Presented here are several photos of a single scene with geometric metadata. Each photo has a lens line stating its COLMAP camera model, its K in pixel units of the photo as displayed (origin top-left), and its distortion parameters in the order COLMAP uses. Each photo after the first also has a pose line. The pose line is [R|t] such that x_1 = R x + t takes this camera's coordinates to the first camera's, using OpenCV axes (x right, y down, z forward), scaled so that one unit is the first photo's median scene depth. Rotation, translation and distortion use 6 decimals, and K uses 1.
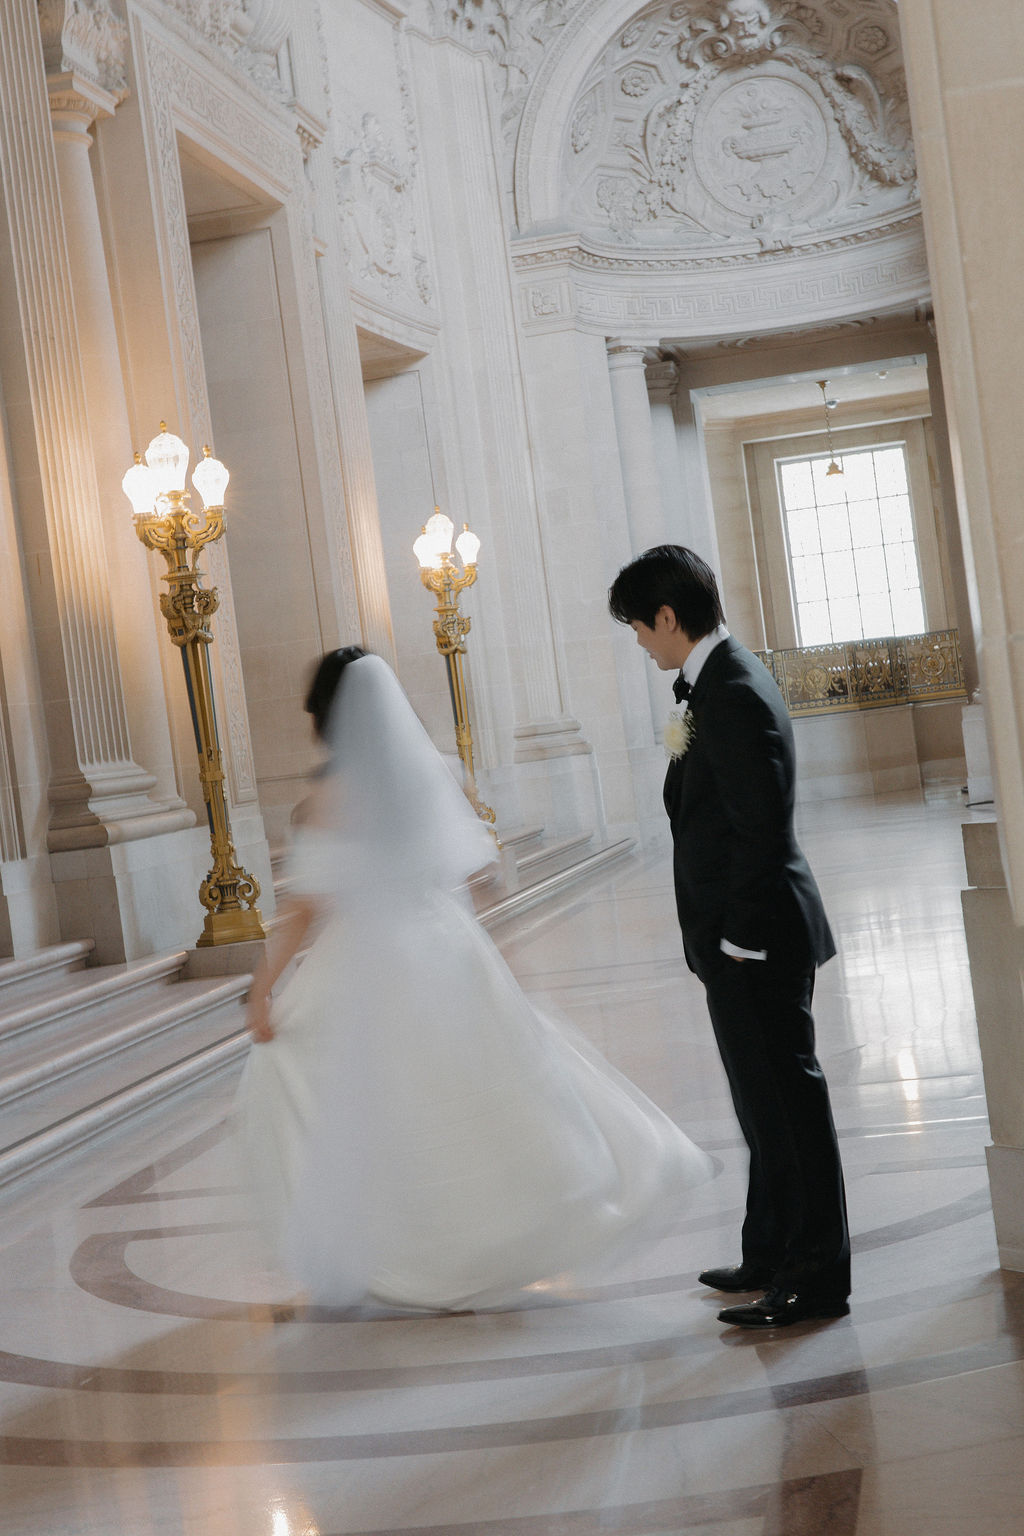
lens RADIAL K [[2381.2, 0, 496.5], [0, 2381.2, 772.7], [0, 0, 1]] dist [-0.016483, 0.000000]
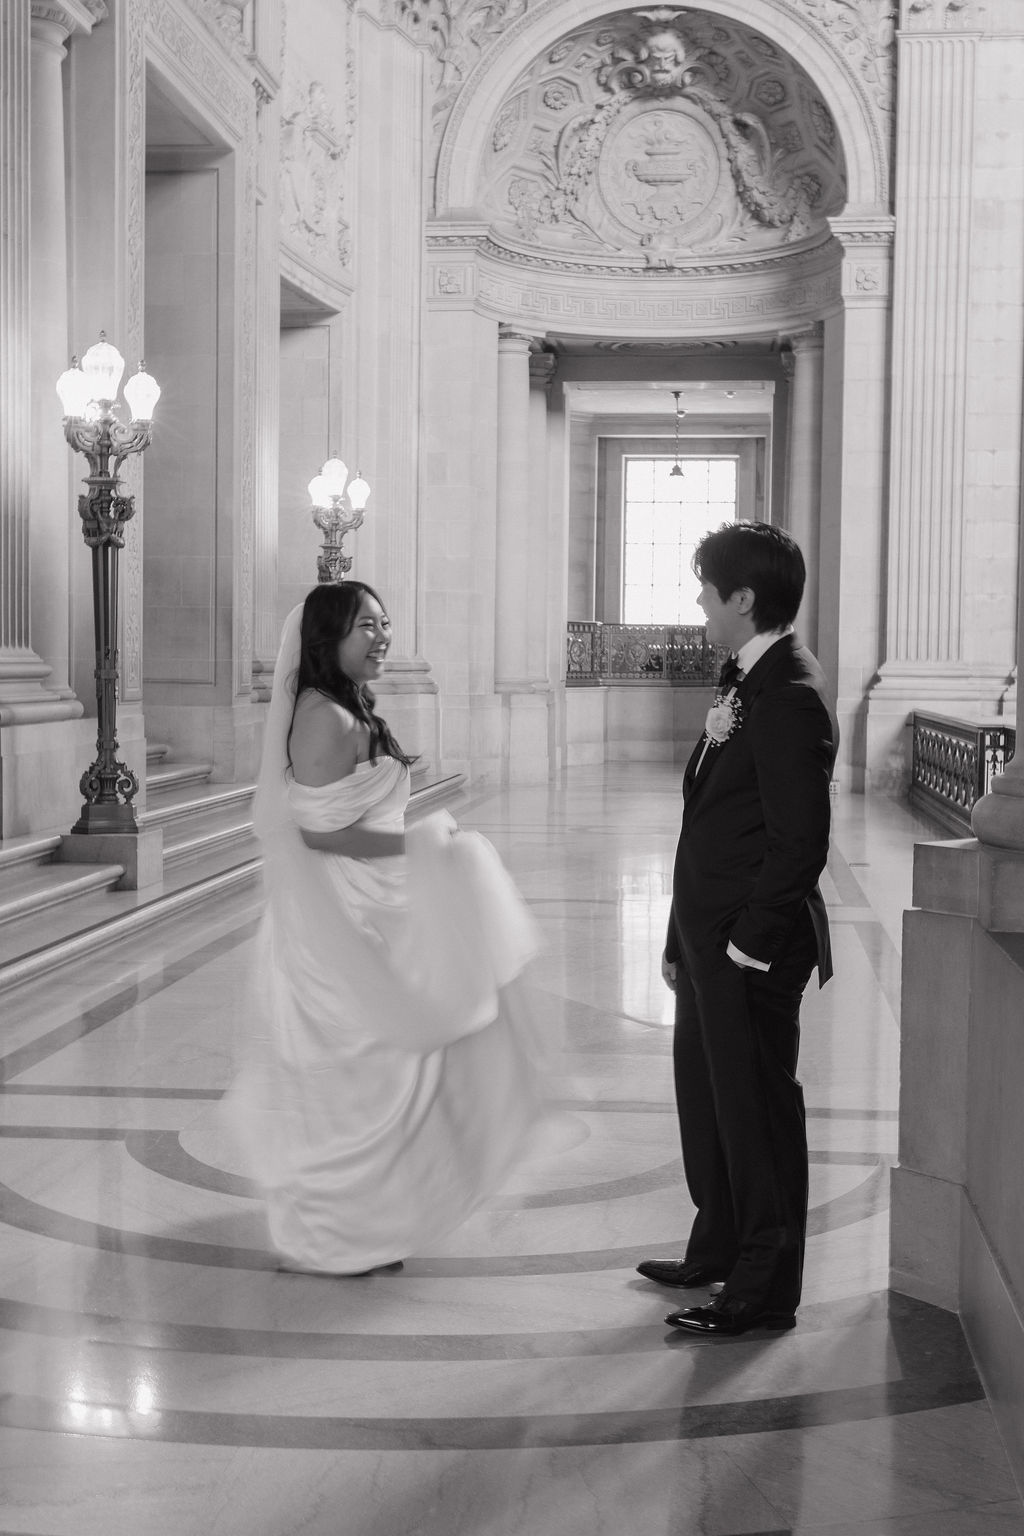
lens RADIAL K [[2040.6, 0, 517.1], [0, 2040.6, 780.5], [0, 0, 1]] dist [-0.023916, 0.000000]
pose [[0.986171, 0.129899, 0.102919, -0.015986], [-0.133647, 0.990563, 0.030377, -0.002057], [-0.098002, -0.043712, 0.994226, 0.049832]]
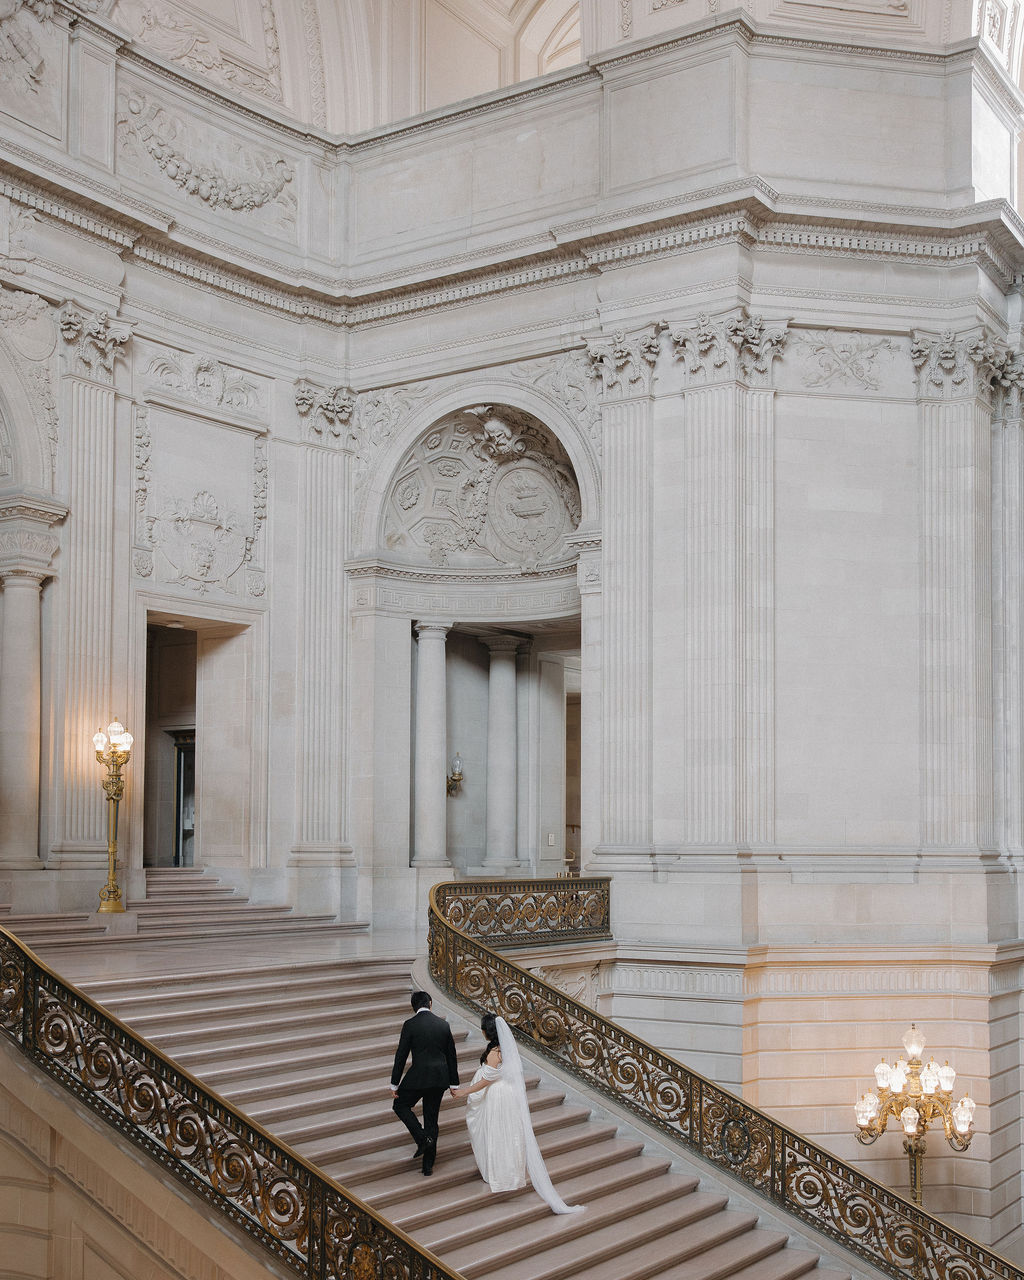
lens RADIAL K [[1563.4, 0, 540.0], [0, 1563.4, 763.7], [0, 0, 1]] dist [0.047986, 0.000000]
pose [[0.918027, 0.113050, -0.380061, 0.573386], [-0.127606, 0.991737, -0.013235, -0.082377], [0.375424, 0.060648, 0.924867, 0.026264]]
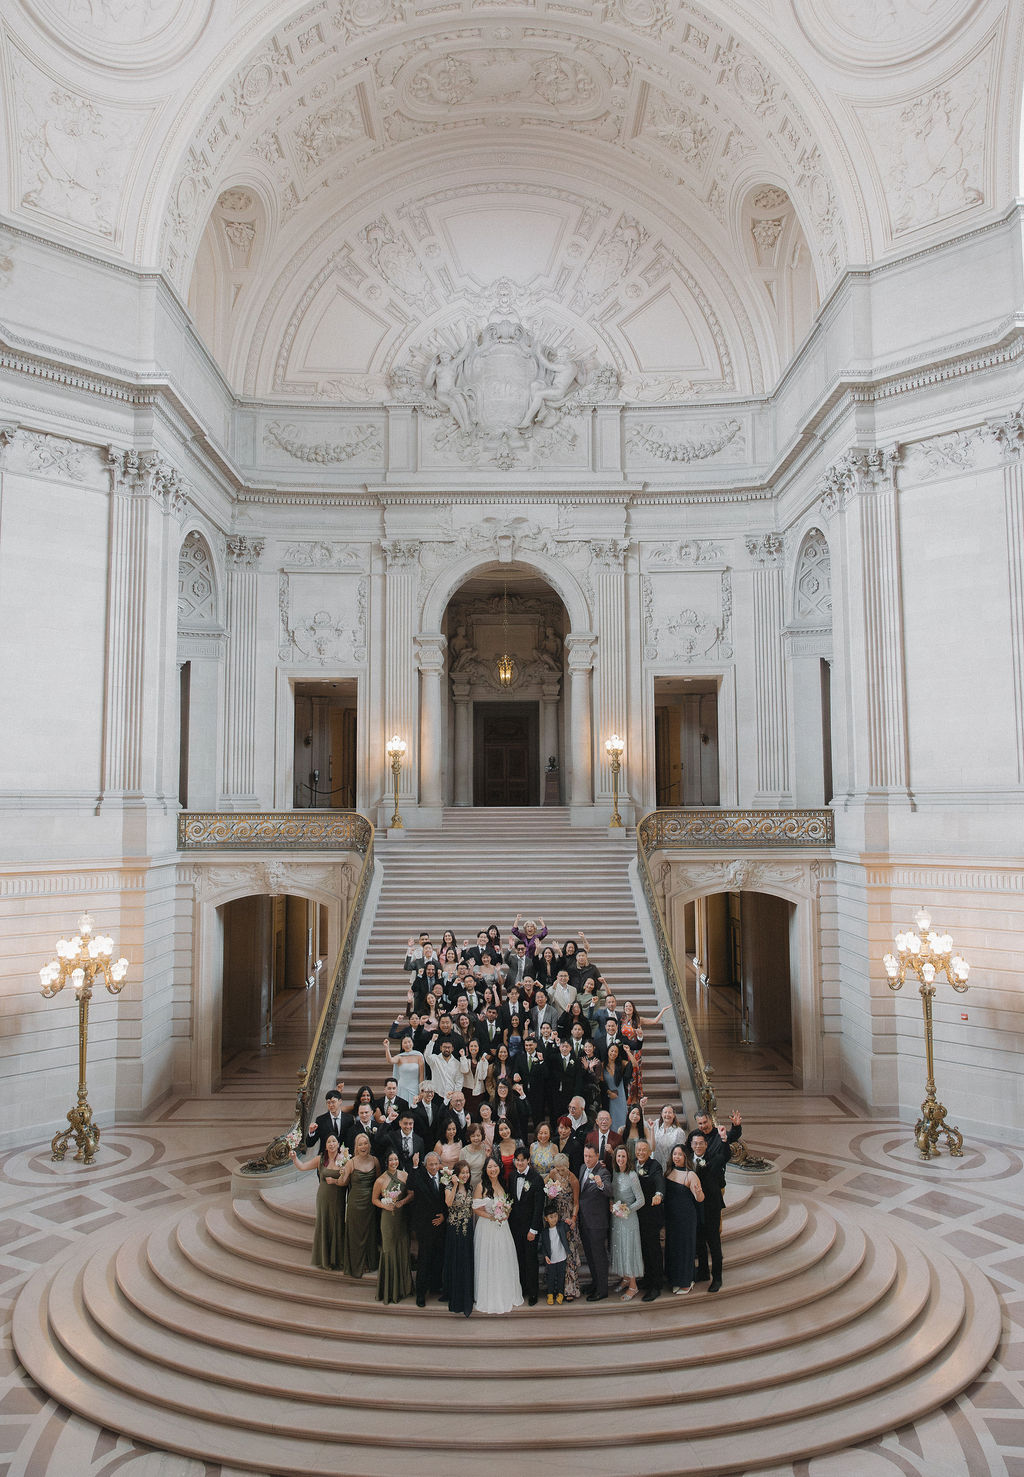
lens RADIAL K [[1036.1, 0, 507.8], [0, 1036.1, 713.5], [0, 0, 1]] dist [-0.006475, 0.000820]
pose [[0.193243, 0.039855, -0.980341, 1.206548], [-0.030179, 0.998943, 0.034662, -0.153528], [0.980687, 0.022887, 0.194242, 0.418125]]
